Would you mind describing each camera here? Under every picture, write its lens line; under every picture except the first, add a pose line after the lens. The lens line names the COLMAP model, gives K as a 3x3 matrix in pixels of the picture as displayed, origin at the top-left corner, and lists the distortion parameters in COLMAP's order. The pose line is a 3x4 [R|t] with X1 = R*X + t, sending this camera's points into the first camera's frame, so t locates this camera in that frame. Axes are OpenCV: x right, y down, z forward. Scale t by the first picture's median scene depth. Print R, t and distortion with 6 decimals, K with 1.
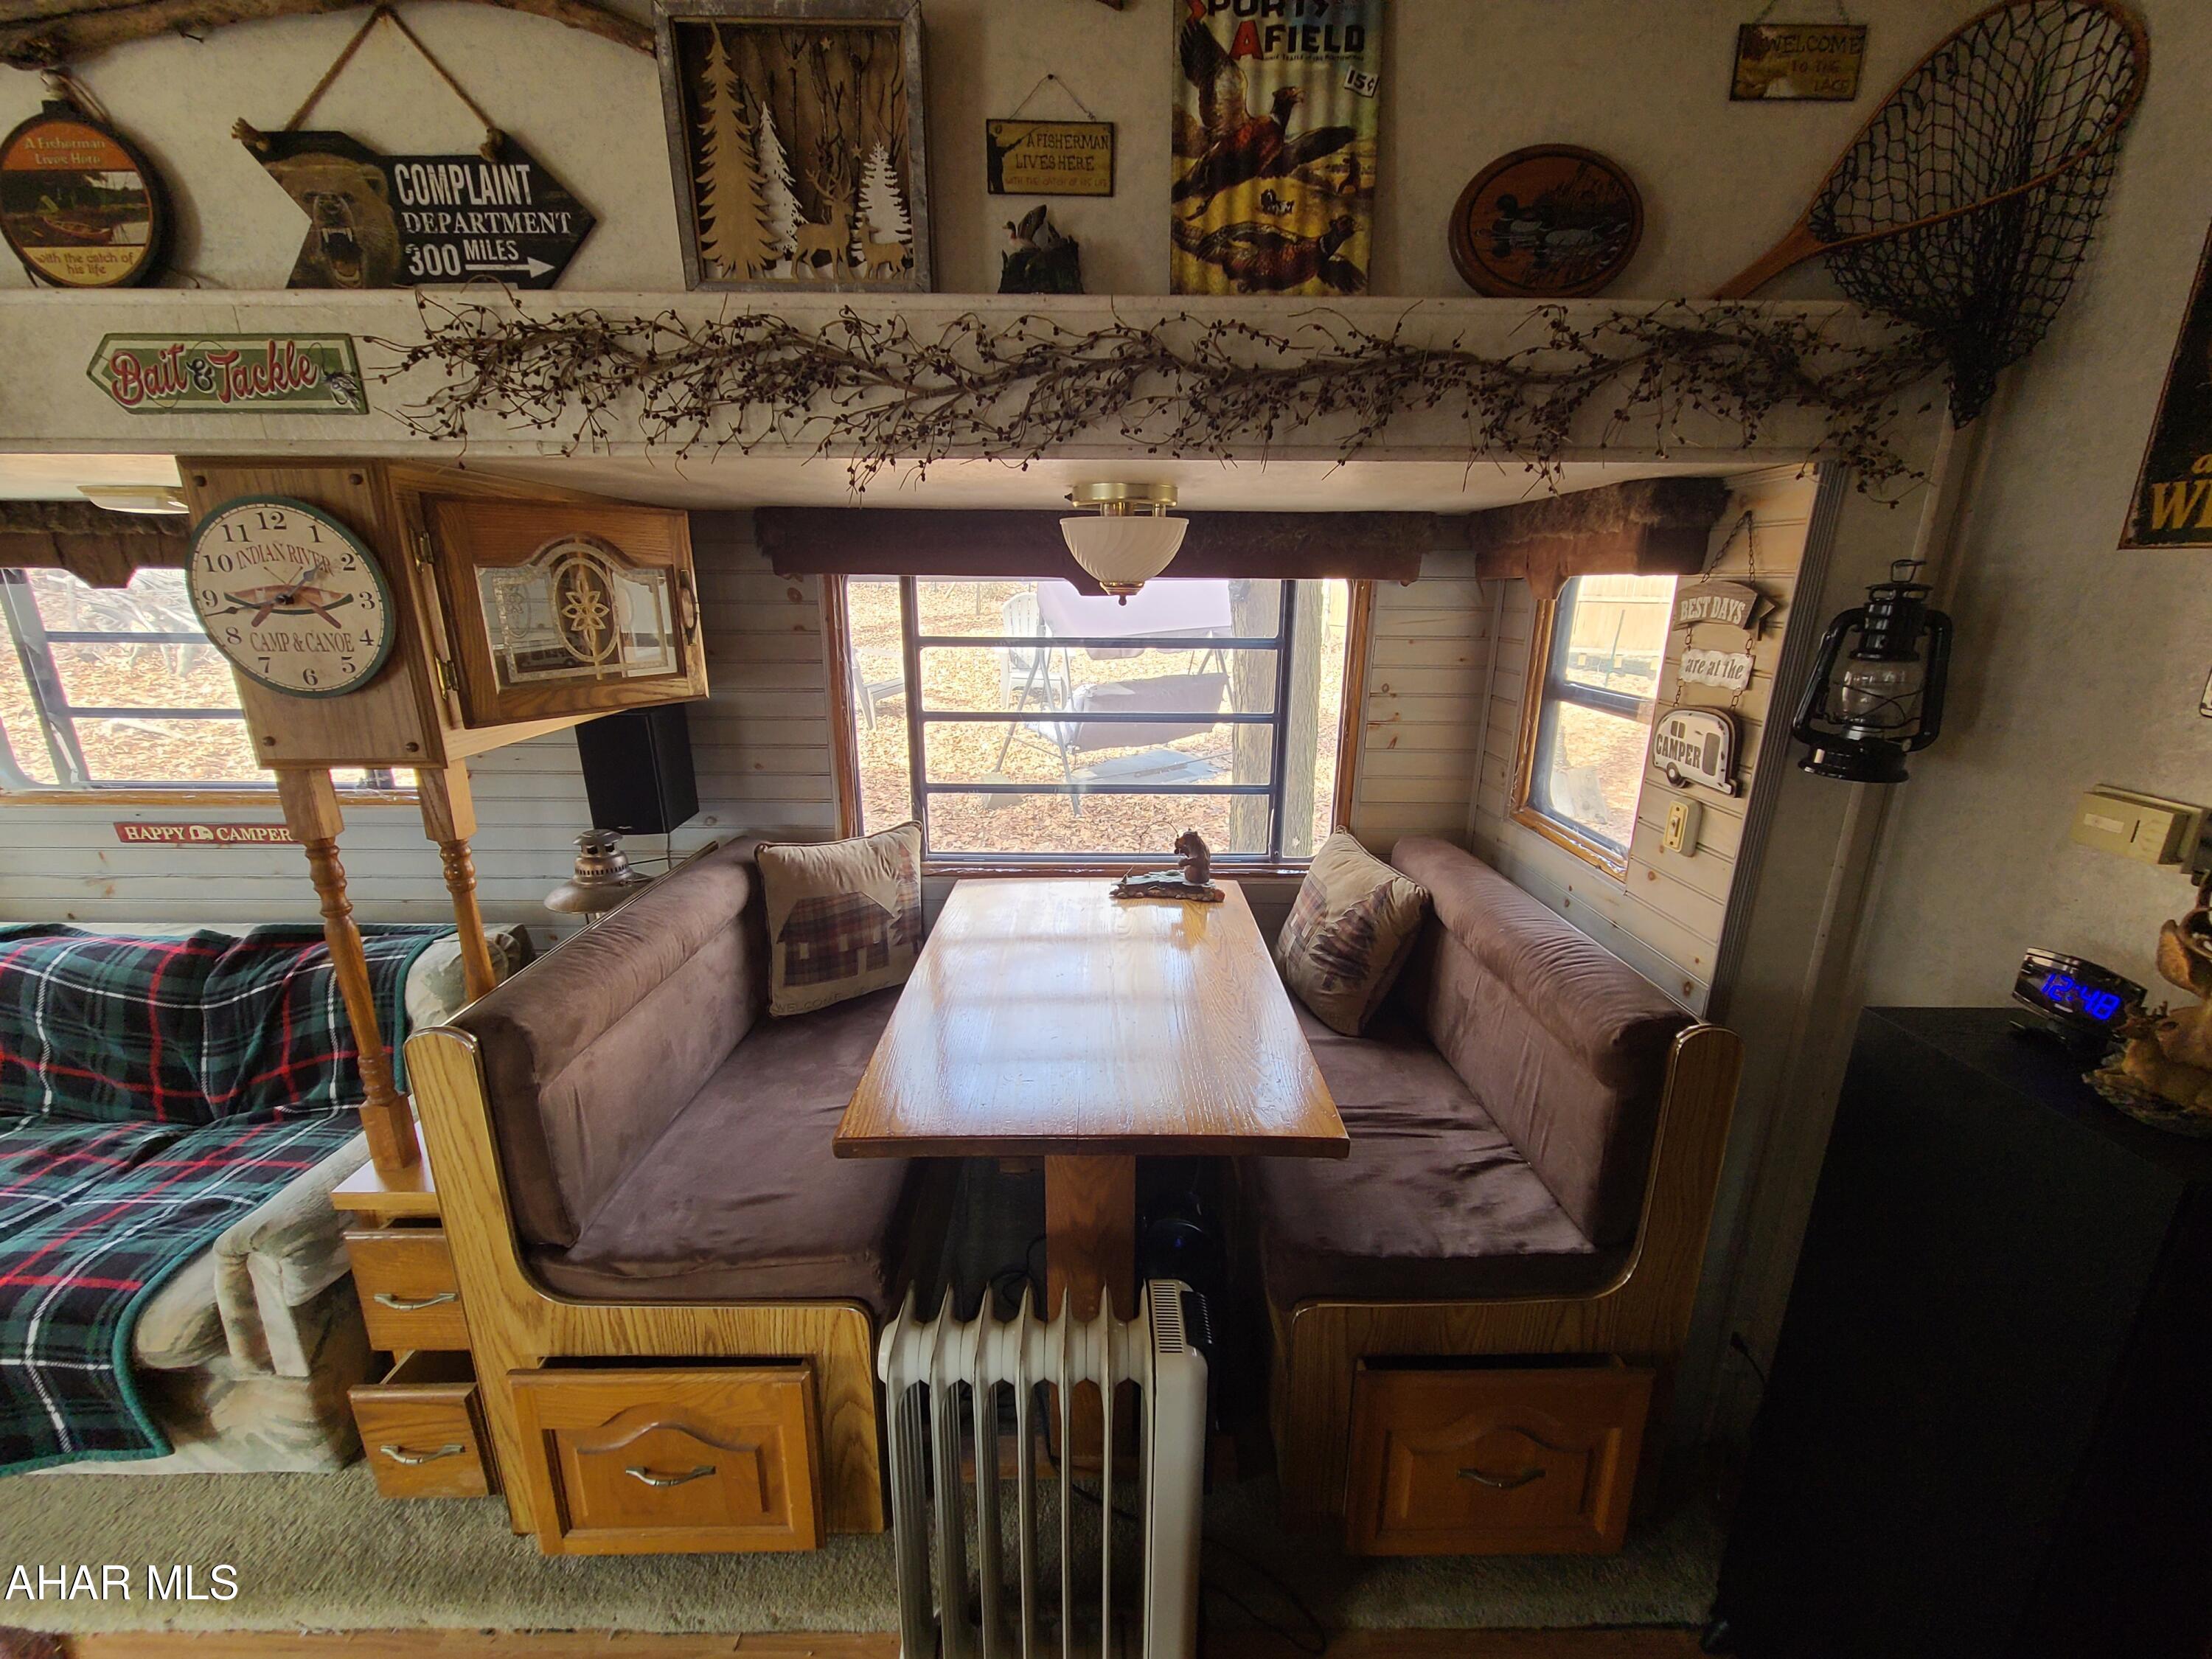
lens RADIAL K [[916.2, 0, 1119.8], [0, 916.2, 843.9], [0, 0, 1]] dist [-0.001462, 0.000243]
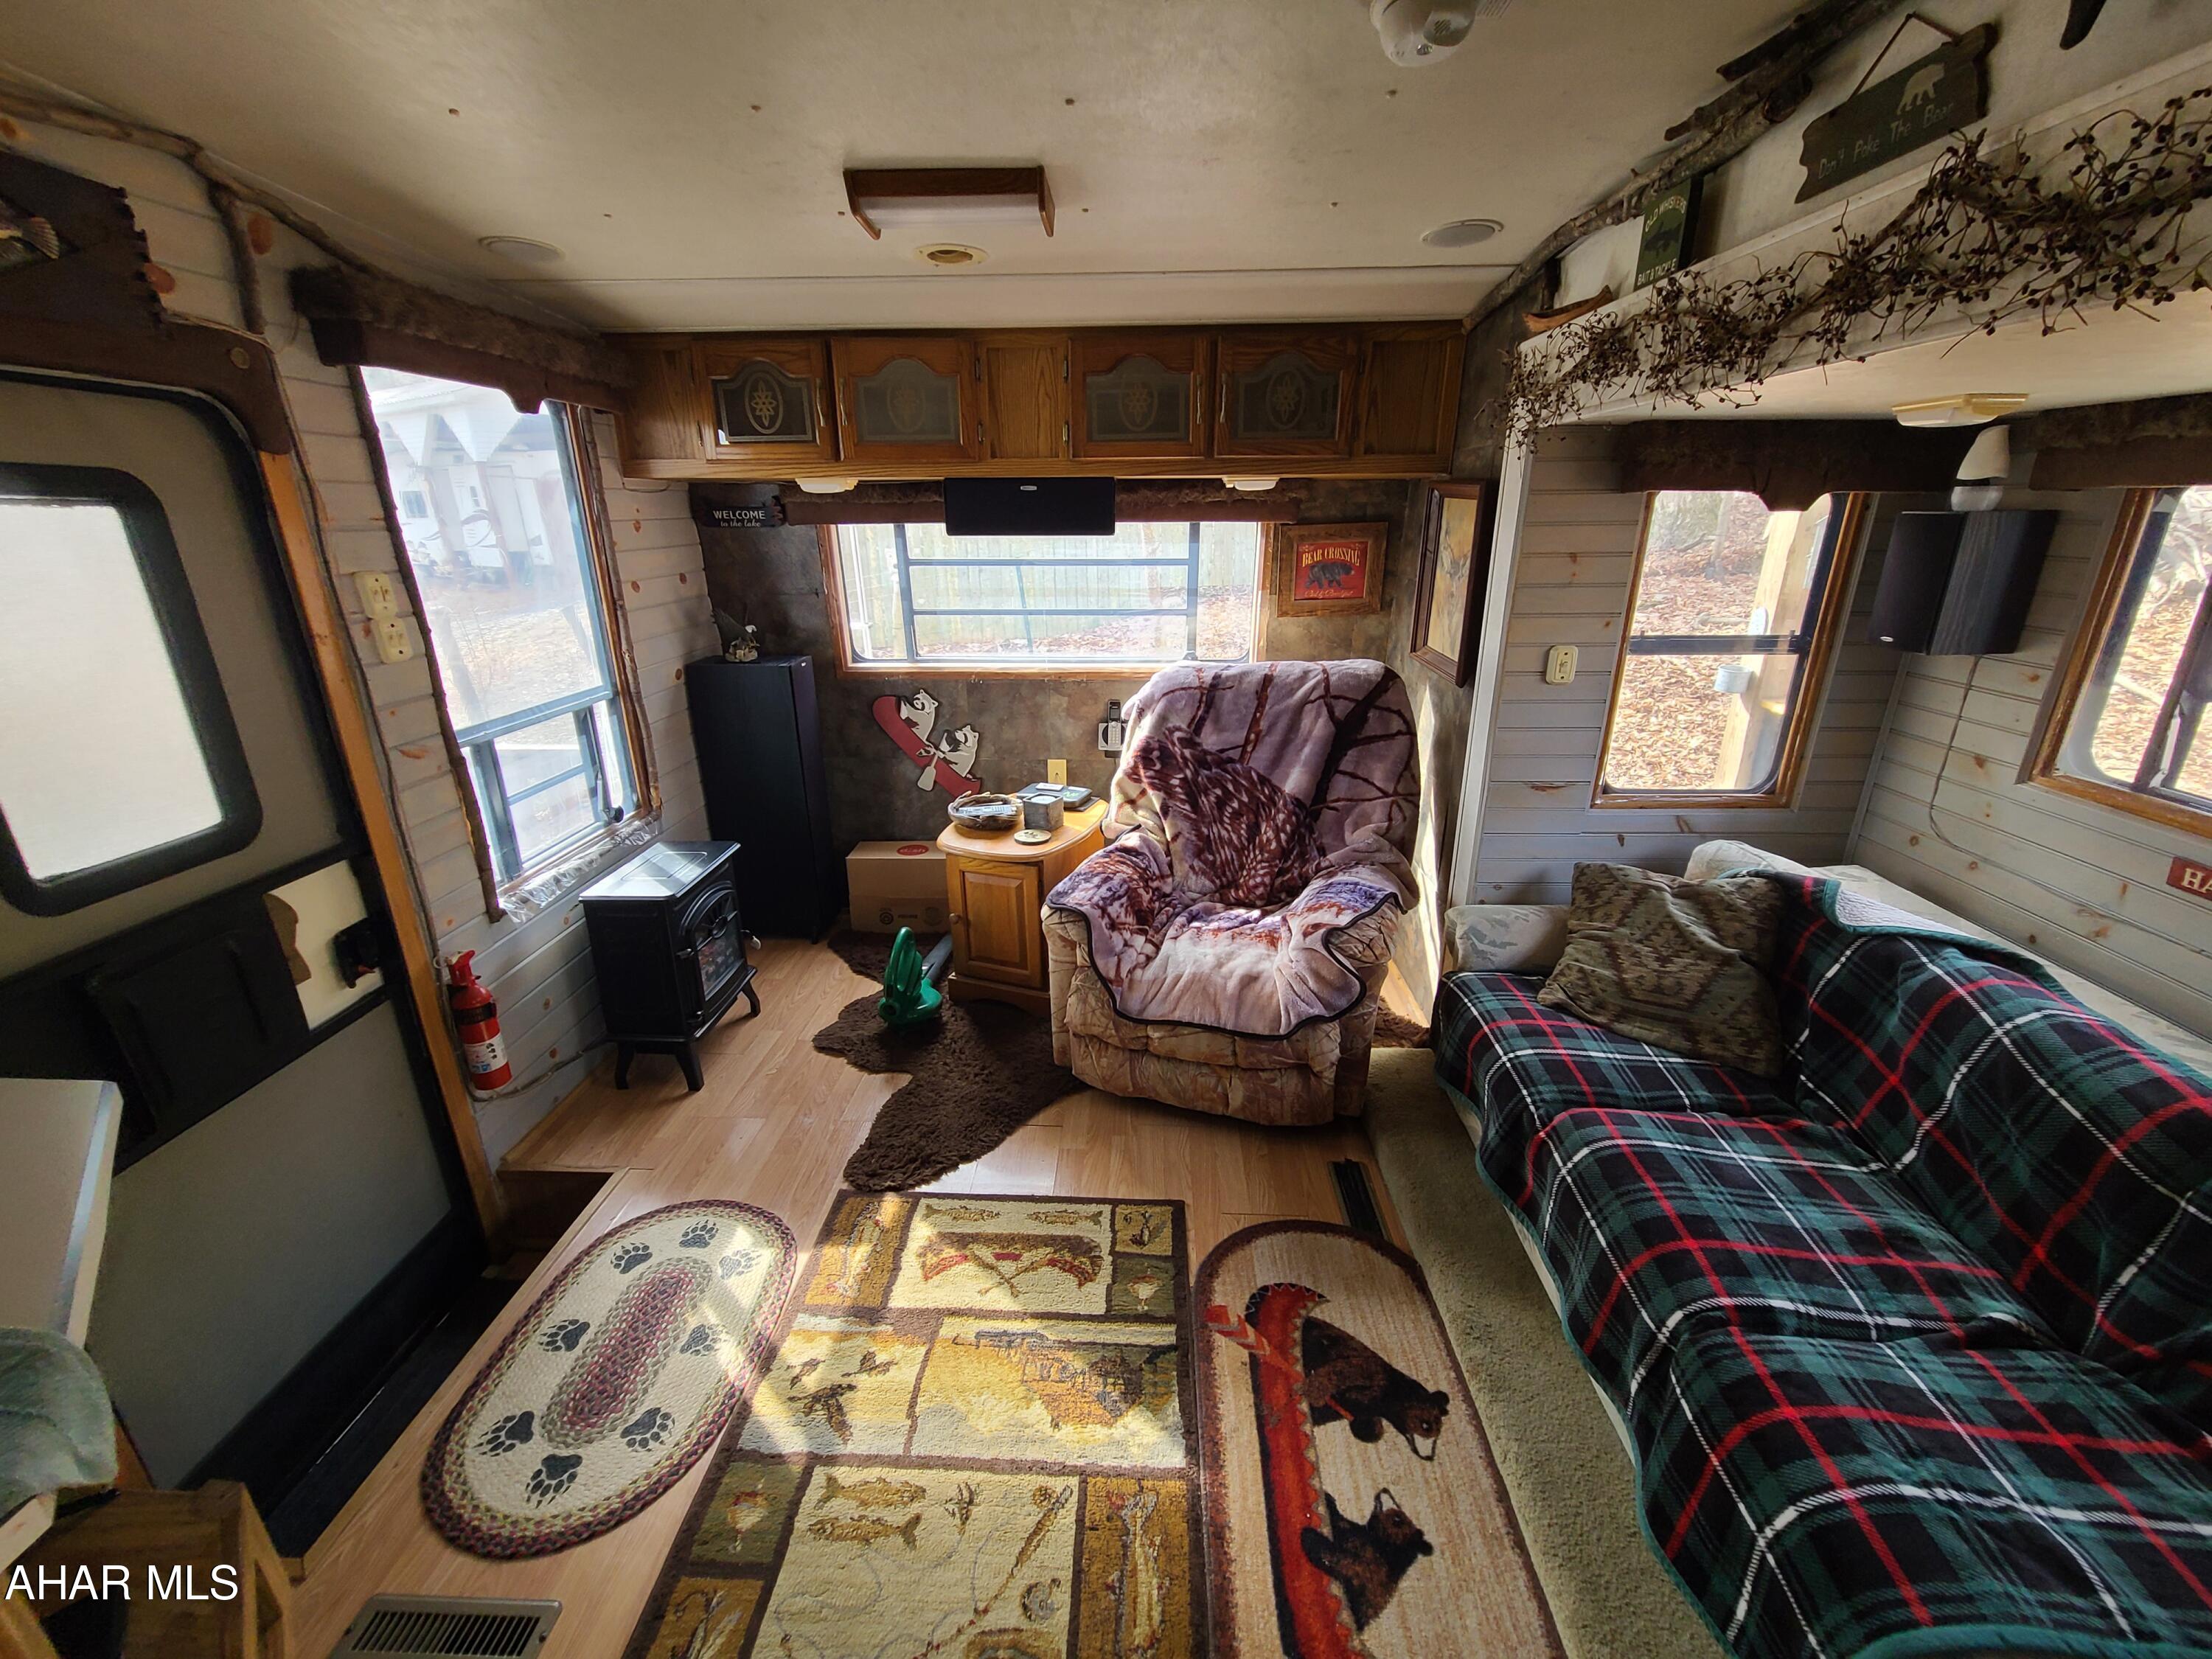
lens RADIAL K [[916.2, 0, 1114.2], [0, 916.2, 842.9], [0, 0, 1]] dist [-0.001462, 0.000243]
pose [[-0.041277, 0.337256, -0.940508, -0.545492], [-0.276889, 0.900581, 0.335091, -0.056331], [0.960015, 0.274248, 0.056209, 0.233280]]
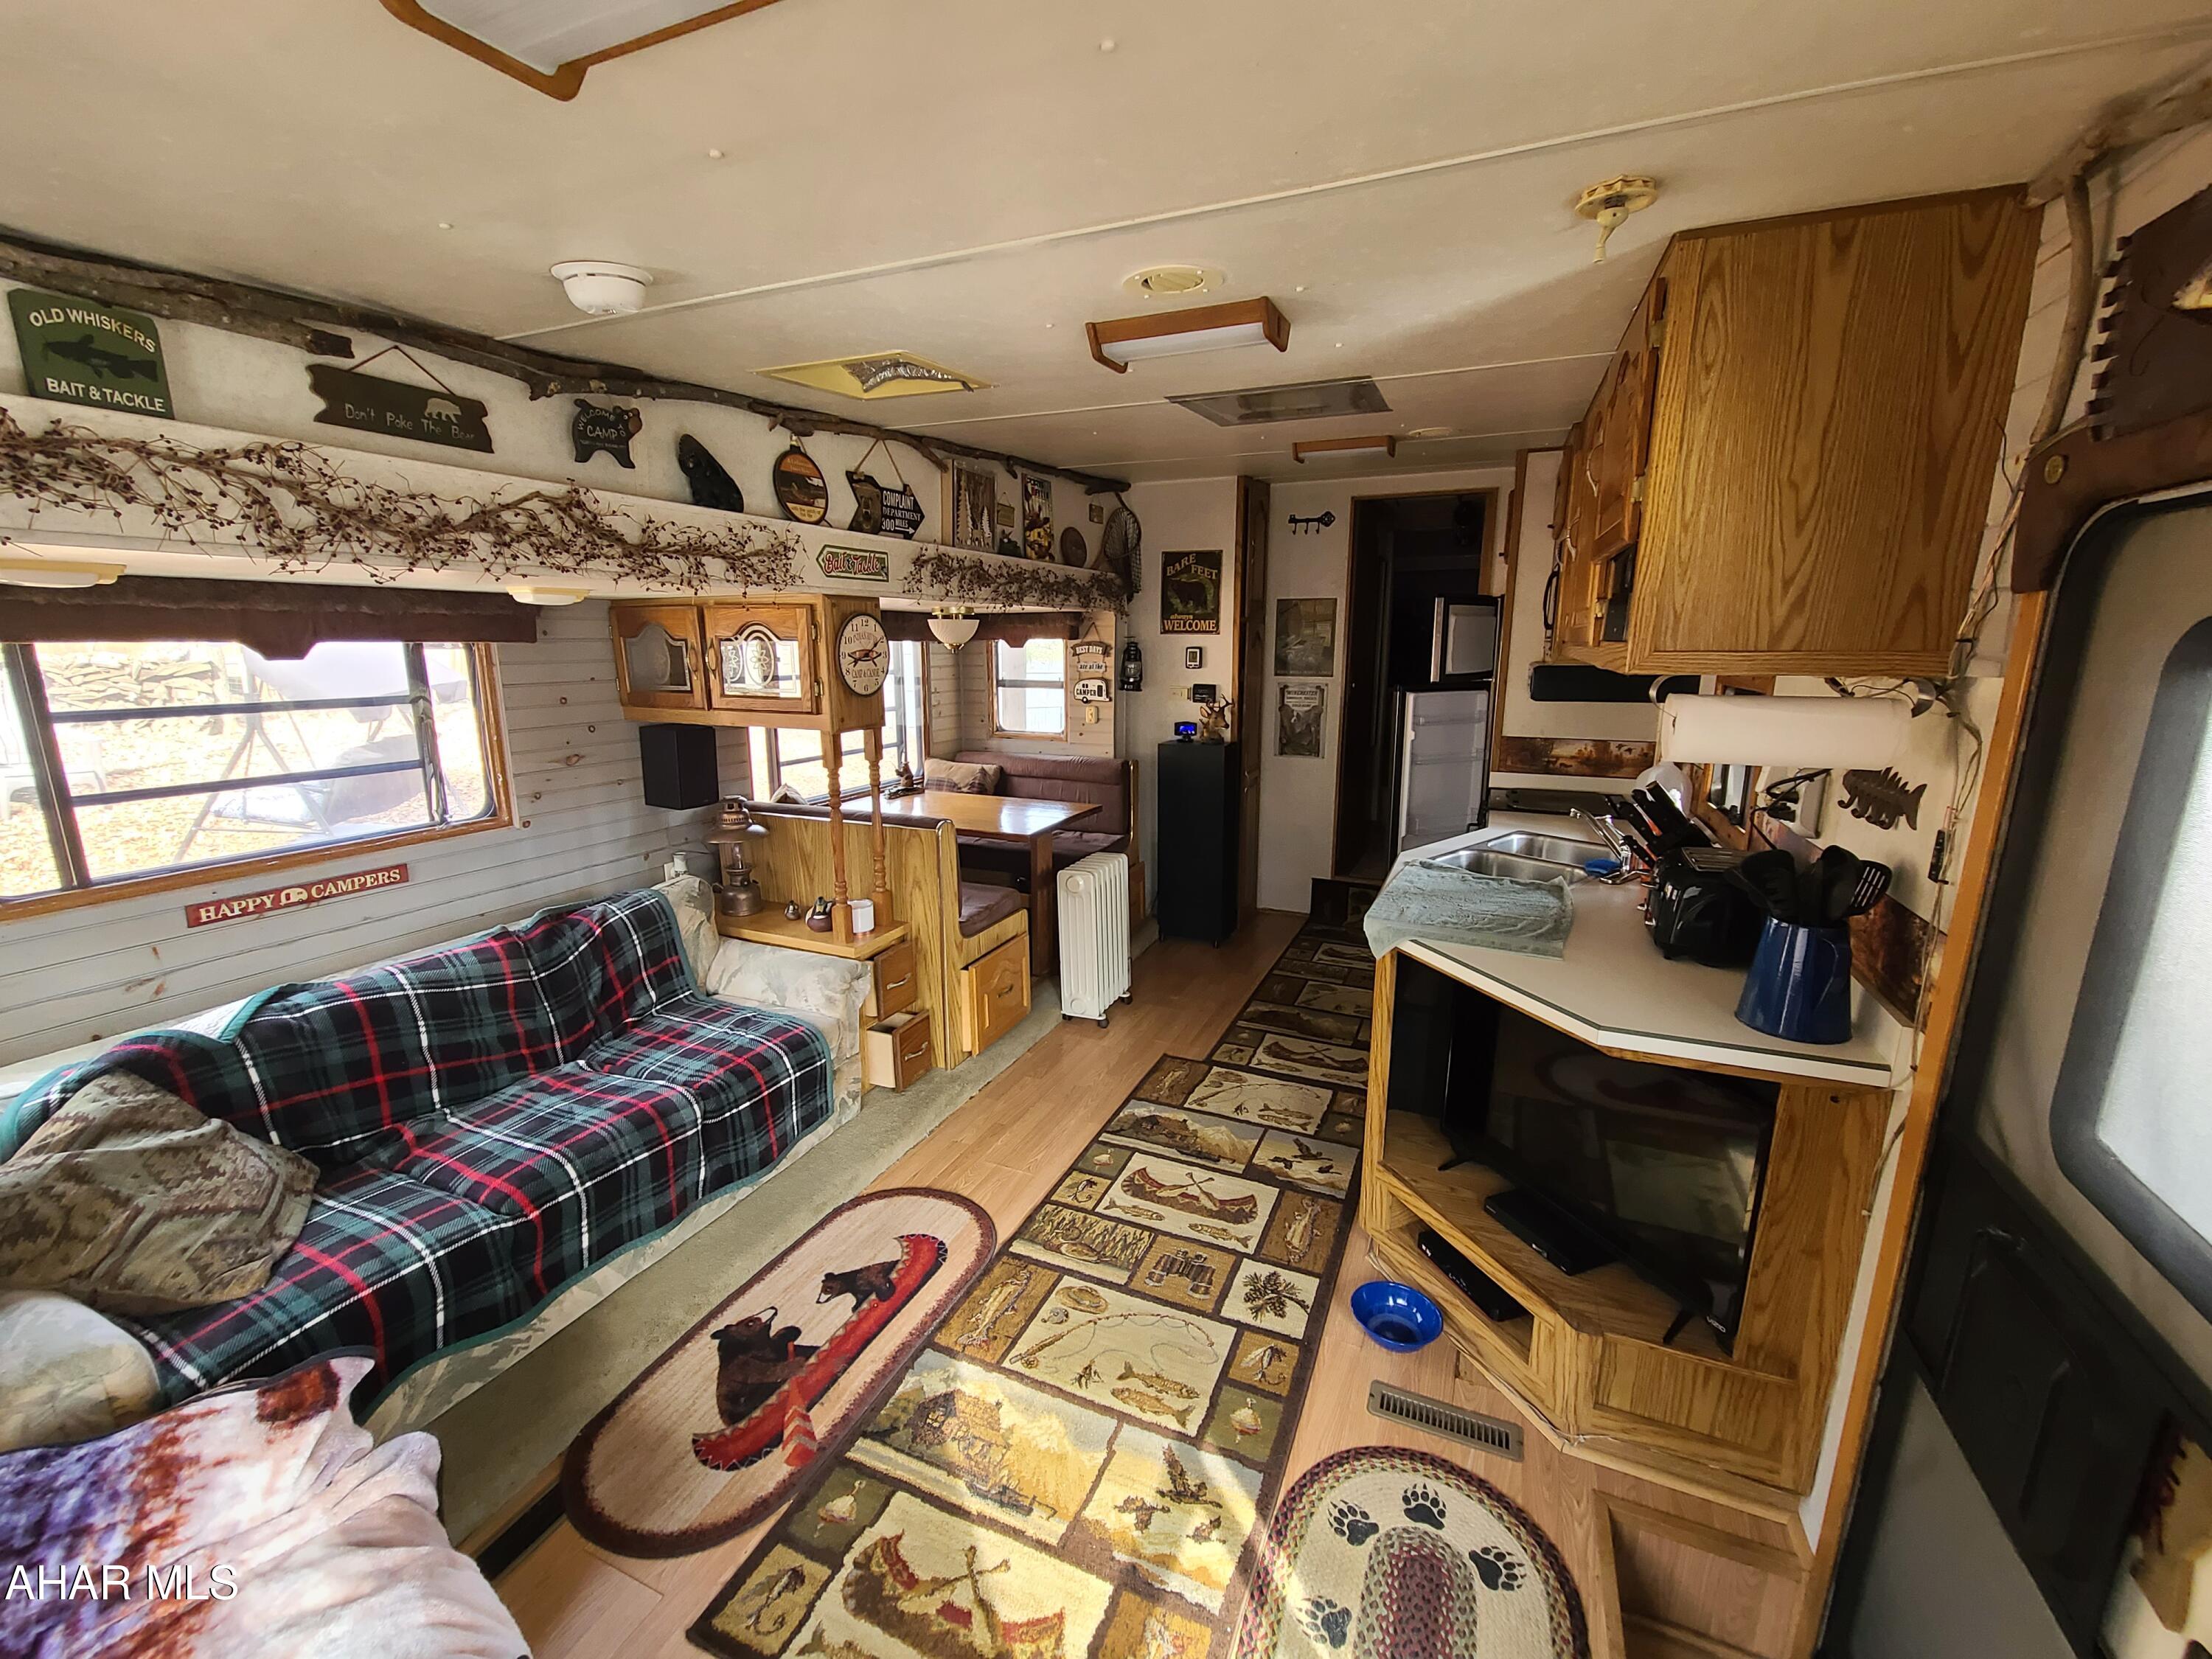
lens RADIAL K [[916.2, 0, 1105.4], [0, 916.2, 842.6], [0, 0, 1]] dist [-0.001462, 0.000243]
pose [[0.404825, -0.204792, 0.891166, -2.061969], [0.257552, 0.960676, 0.103769, 0.079311], [-0.877373, 0.187514, 0.441650, -0.354598]]
